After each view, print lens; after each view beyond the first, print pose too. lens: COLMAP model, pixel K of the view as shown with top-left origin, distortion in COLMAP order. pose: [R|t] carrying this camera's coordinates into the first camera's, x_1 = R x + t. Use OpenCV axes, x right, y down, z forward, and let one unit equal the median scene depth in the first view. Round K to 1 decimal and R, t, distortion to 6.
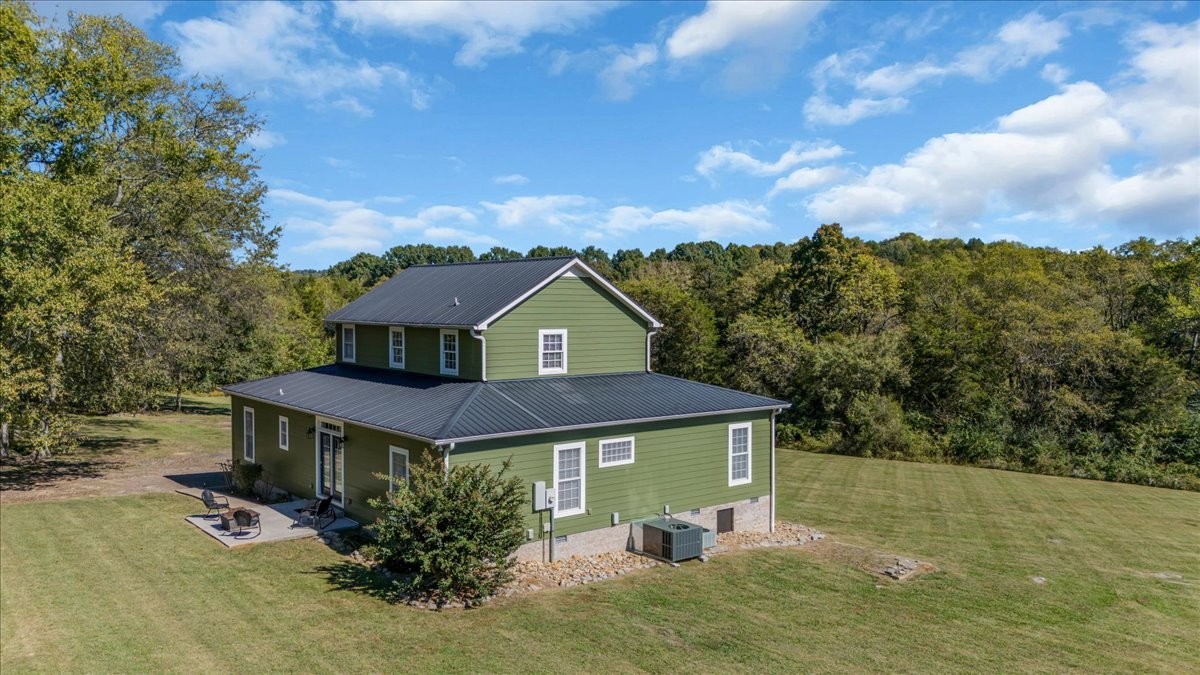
lens RADIAL K [[901.6, 0, 600.0], [0, 901.6, 337.5], [0, 0, 1]] dist [0.013613, -0.001219]
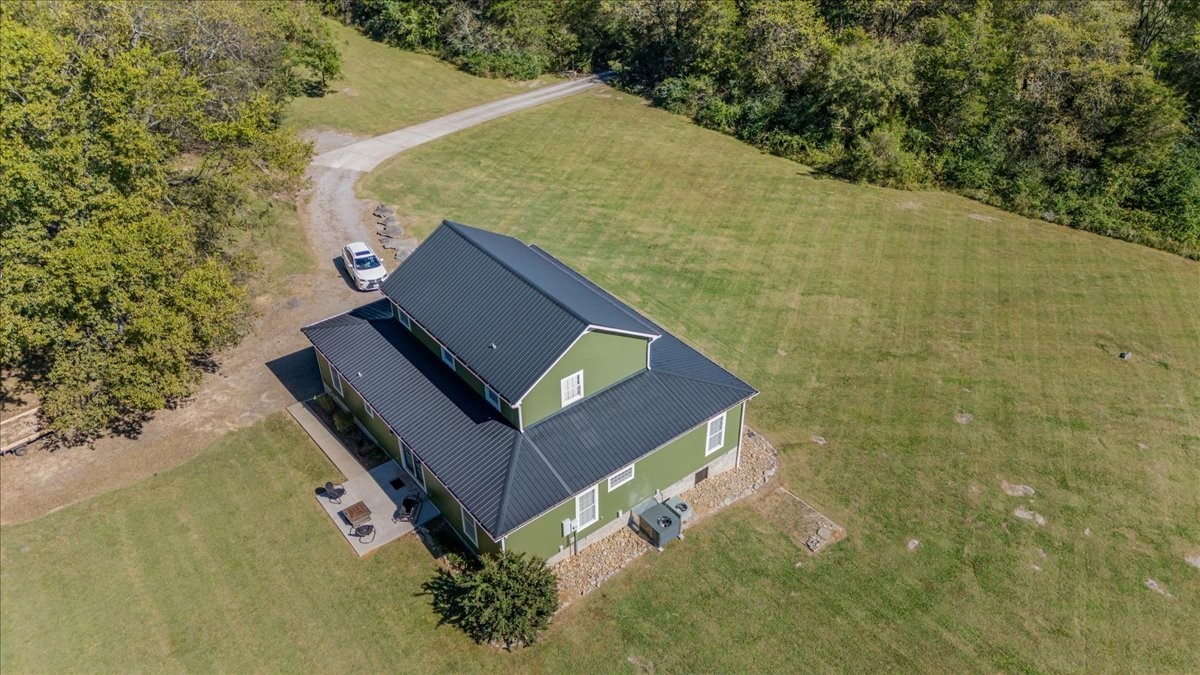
lens RADIAL K [[901.6, 0, 600.0], [0, 901.6, 337.5], [0, 0, 1]] dist [0.013613, -0.001219]
pose [[0.999730, 0.002651, -0.023106, 0.007639], [0.010664, 0.830636, 0.556714, -0.355722], [0.020668, -0.556810, 0.830383, -0.010790]]
